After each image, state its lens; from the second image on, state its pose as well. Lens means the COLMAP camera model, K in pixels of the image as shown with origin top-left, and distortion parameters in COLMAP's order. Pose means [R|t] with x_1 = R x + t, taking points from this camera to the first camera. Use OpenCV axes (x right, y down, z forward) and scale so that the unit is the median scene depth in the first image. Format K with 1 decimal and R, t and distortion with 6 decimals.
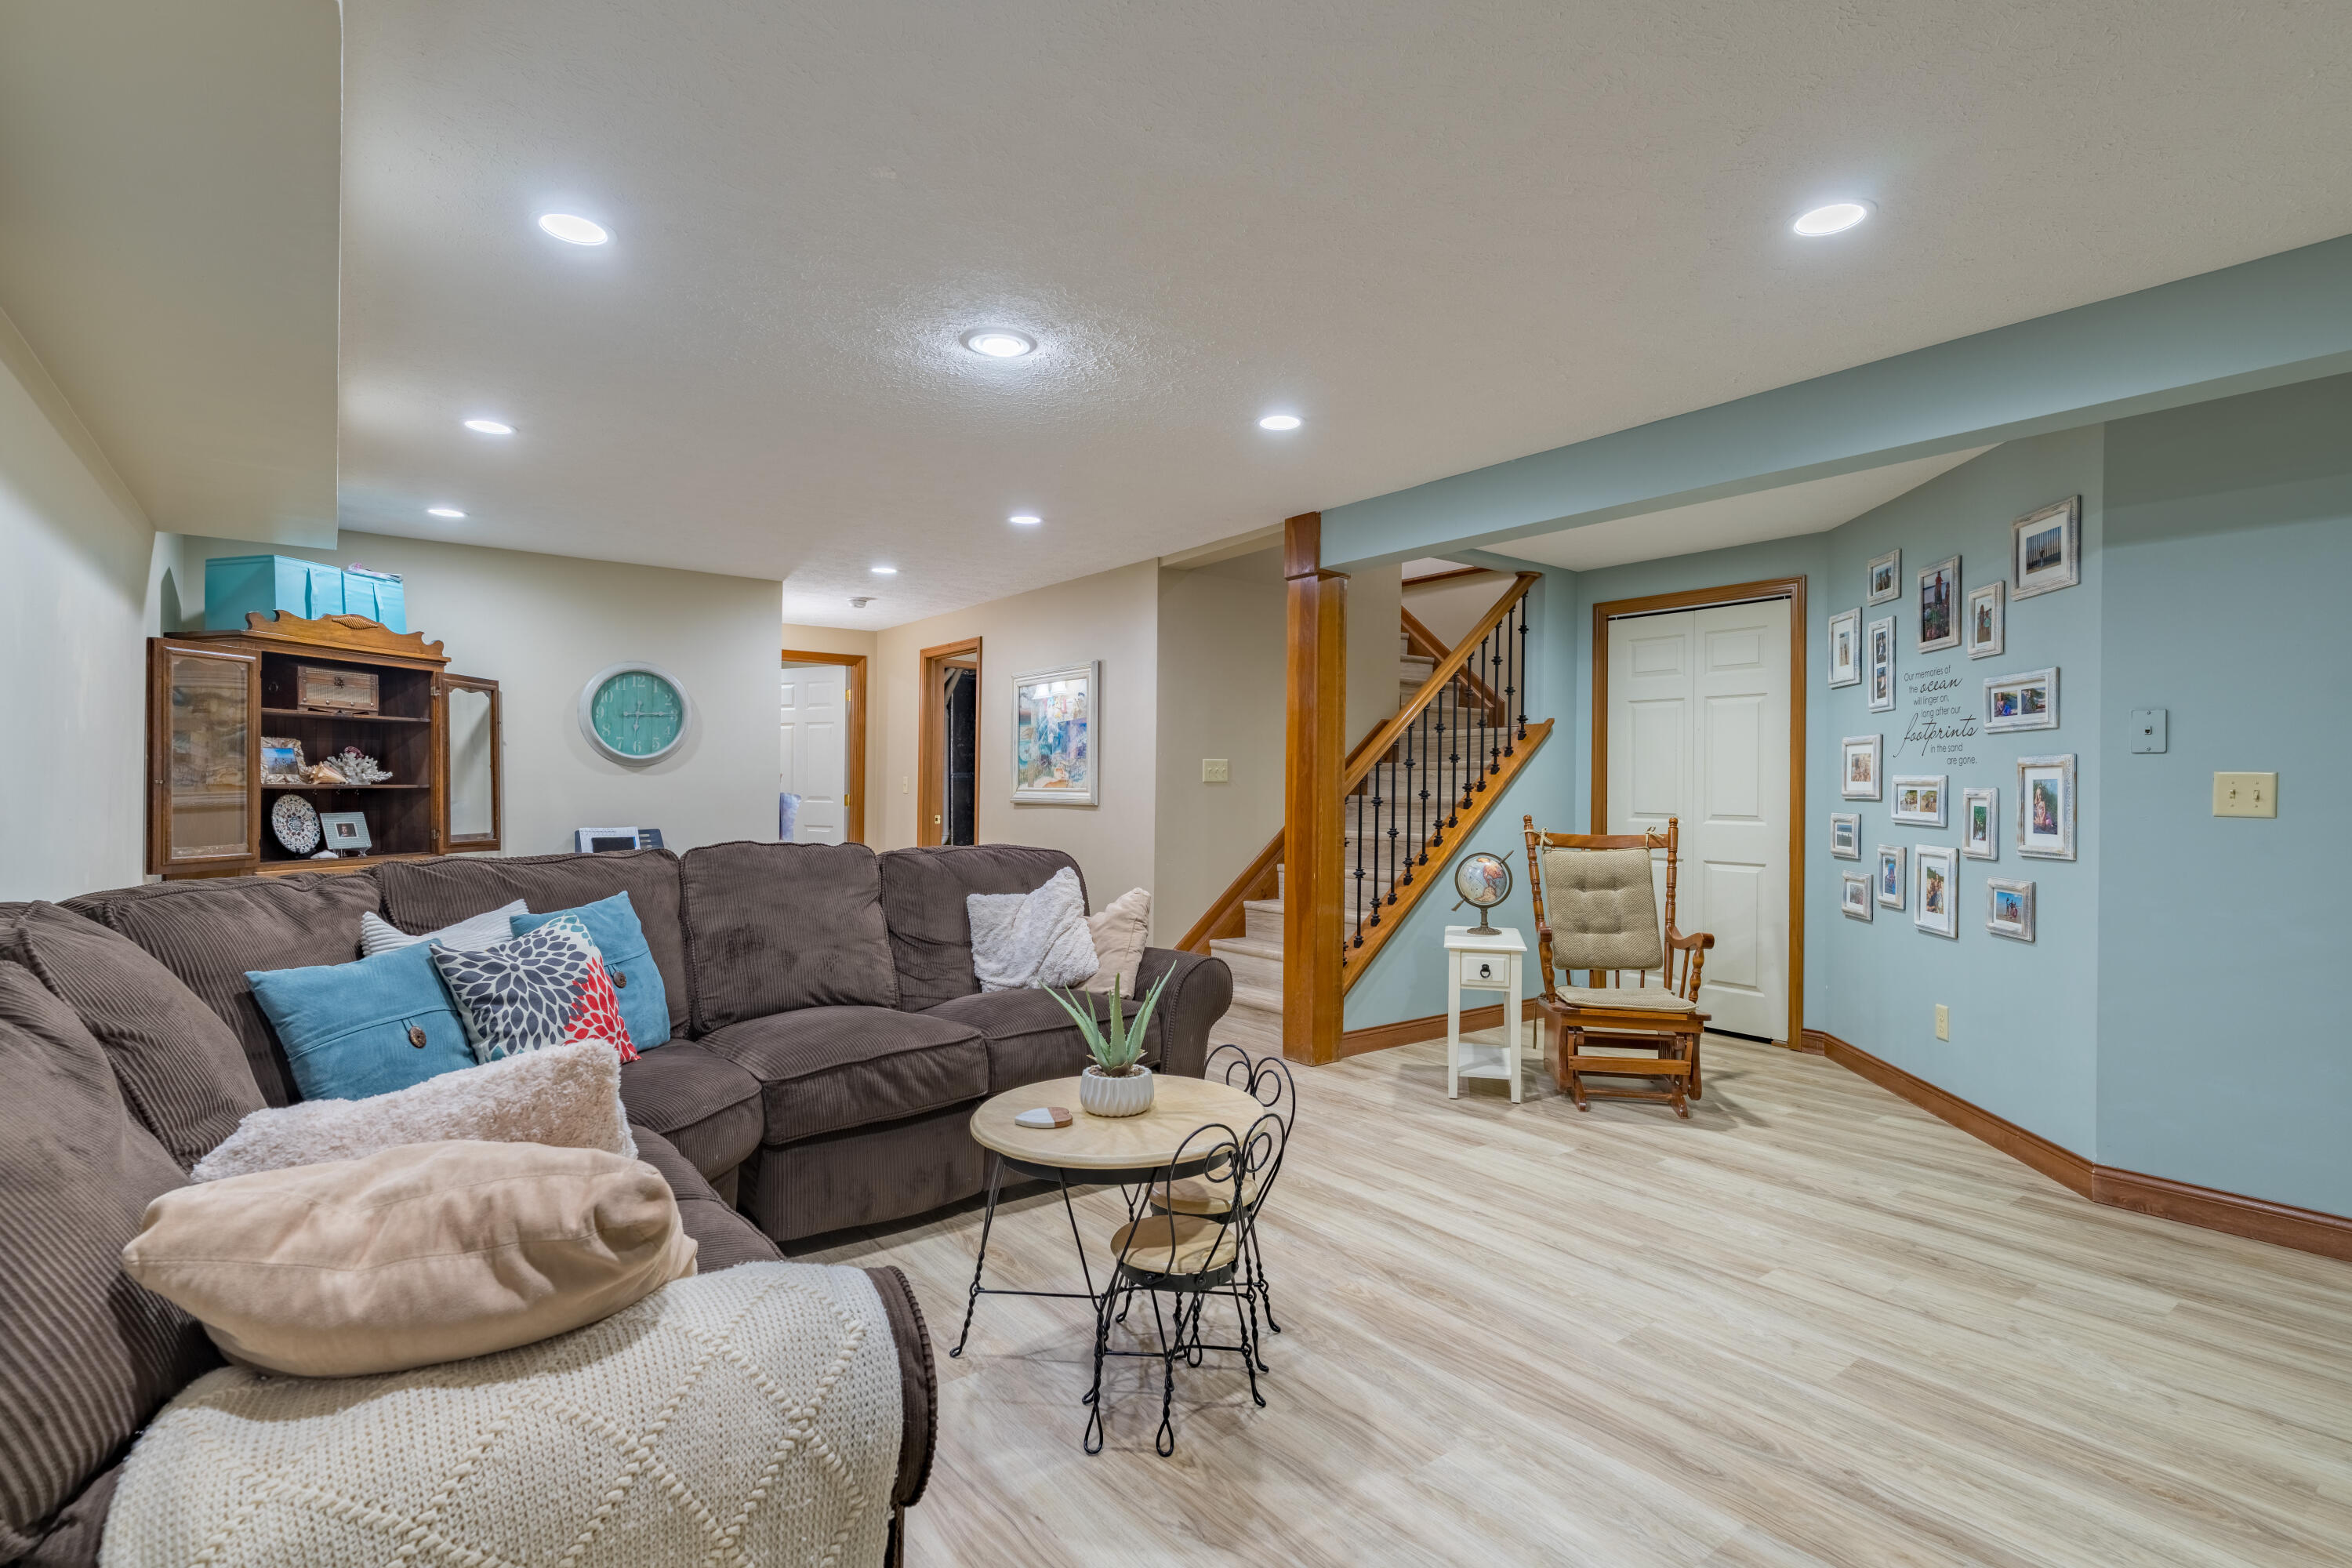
lens RADIAL K [[1110.1, 0, 1176.0], [0, 1110.1, 784.0], [0, 0, 1]] dist [0.003871, -0.001422]
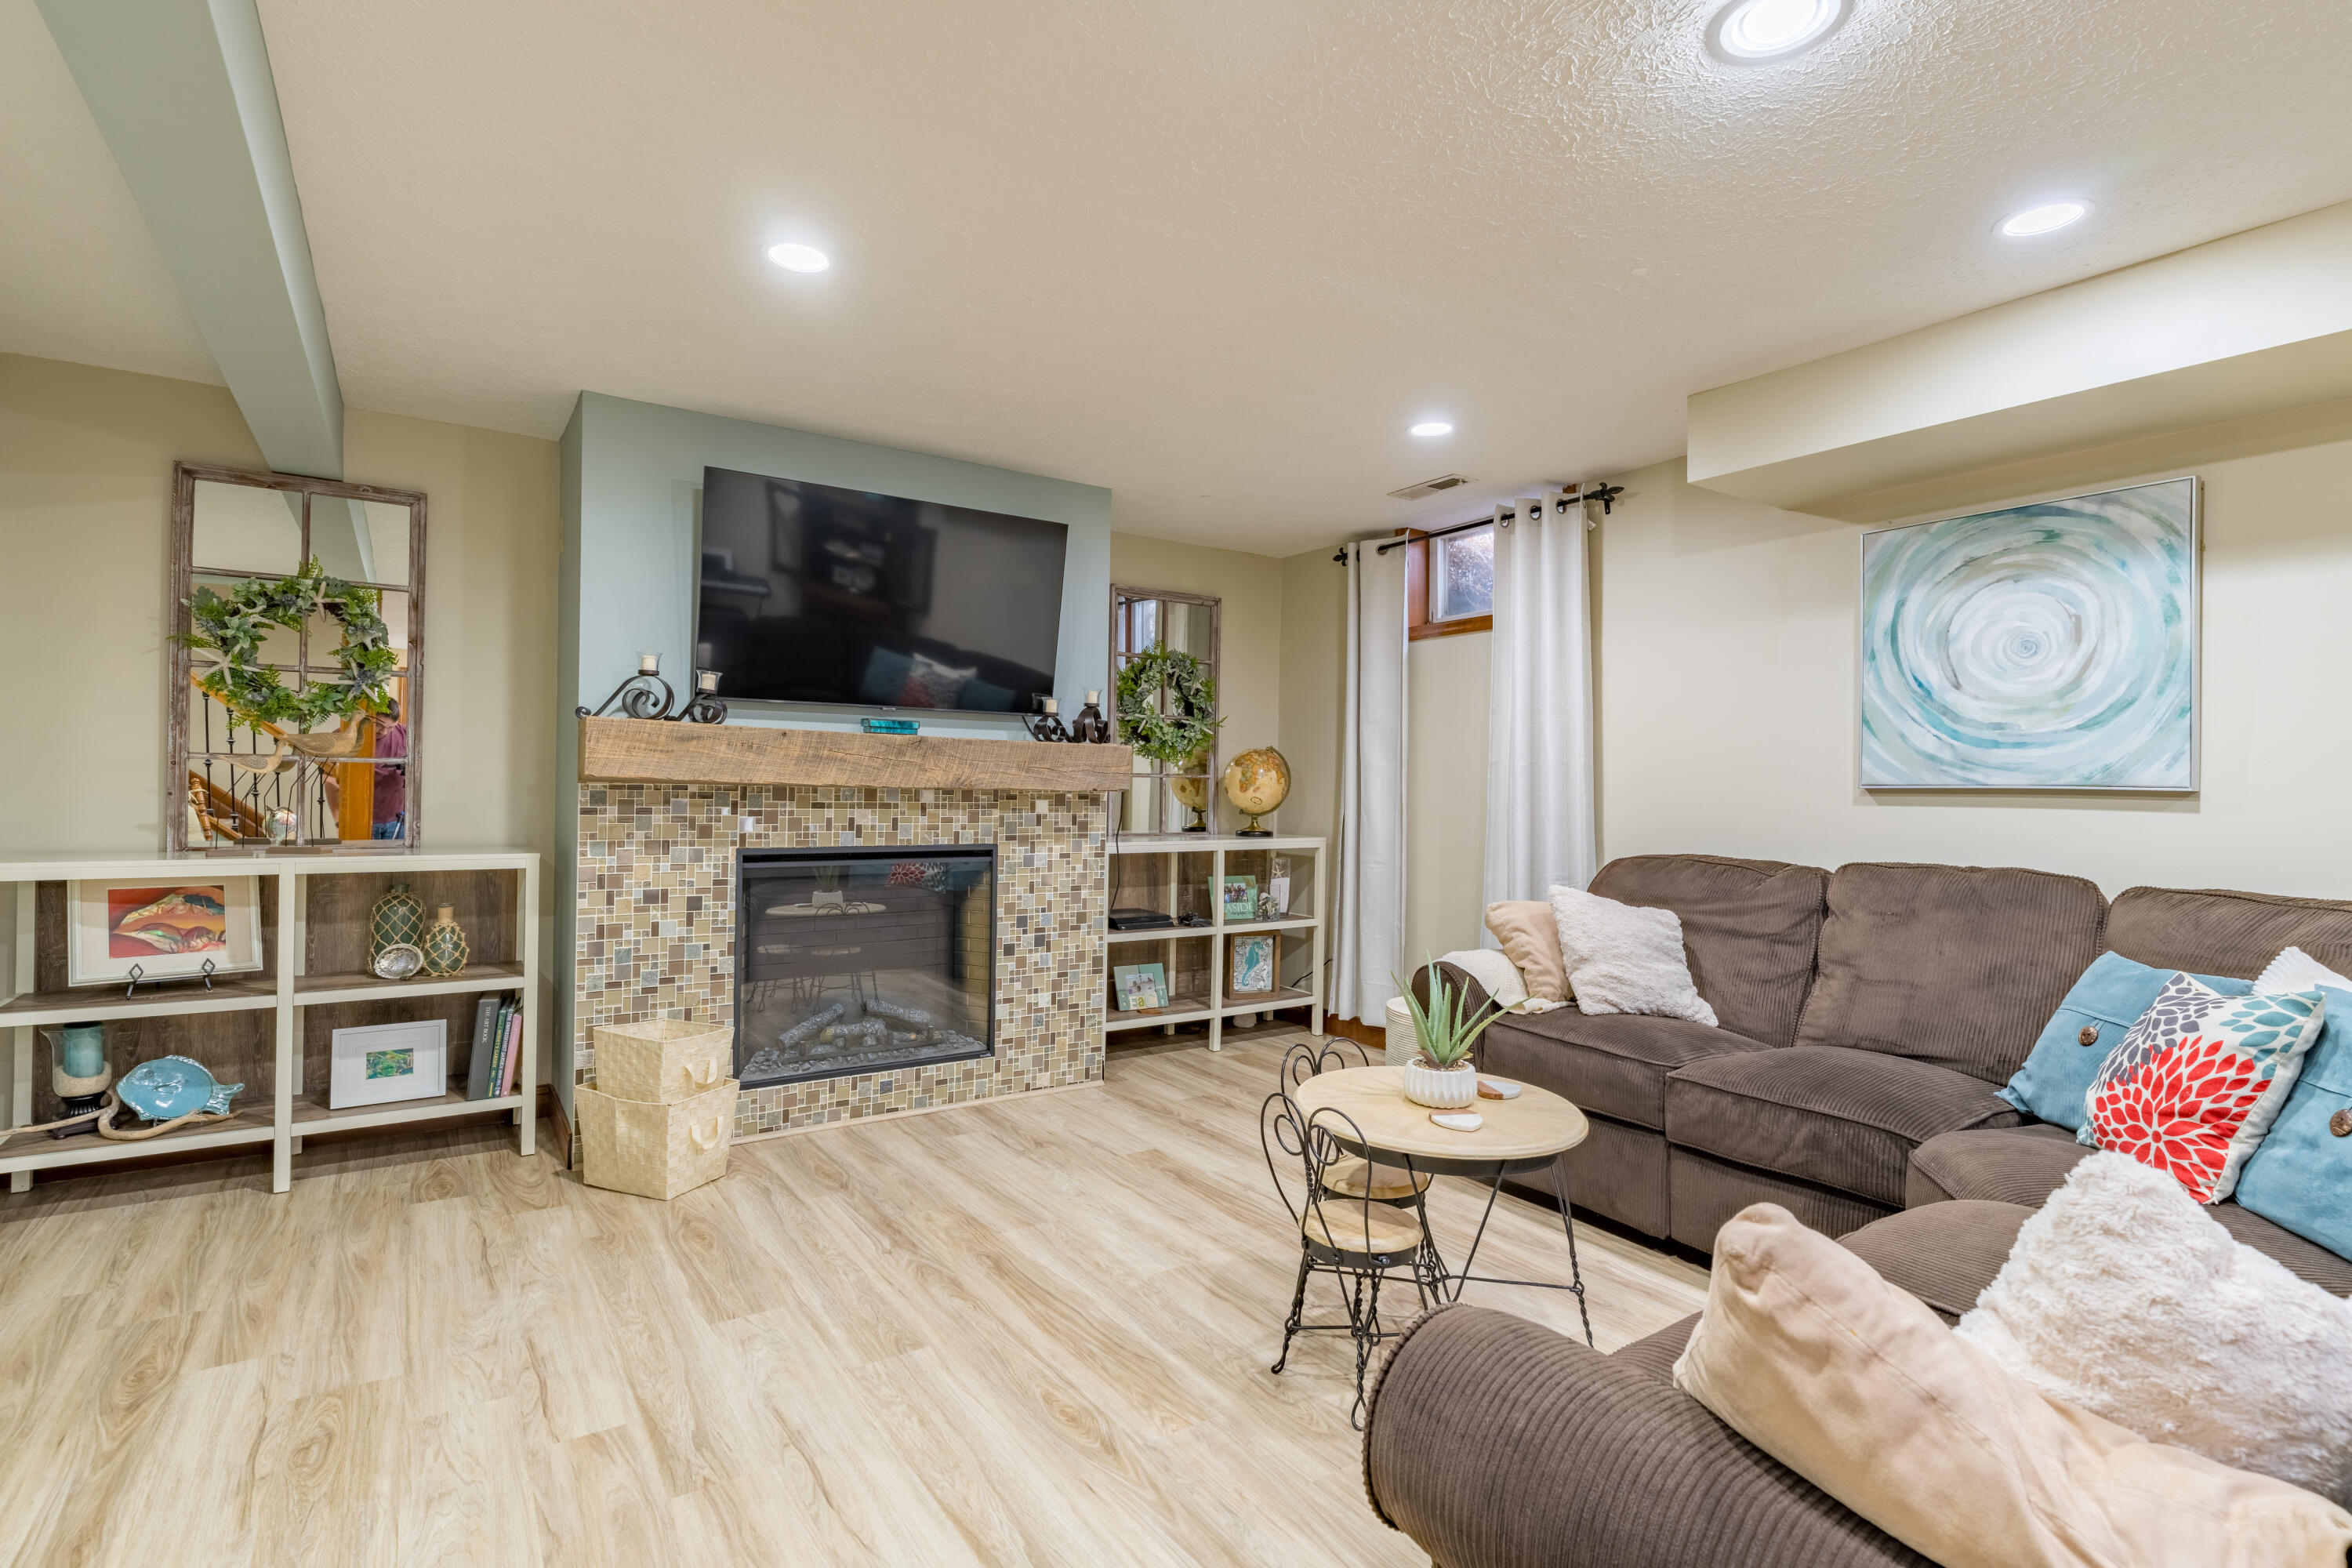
lens RADIAL K [[1110.1, 0, 1176.0], [0, 1110.1, 784.0], [0, 0, 1]] dist [0.003871, -0.001422]
pose [[-0.998060, -0.022744, 0.057958, 0.128519], [-0.022783, 0.999740, -0.000017, 0.003098], [-0.057943, -0.001337, -0.998319, 1.899887]]
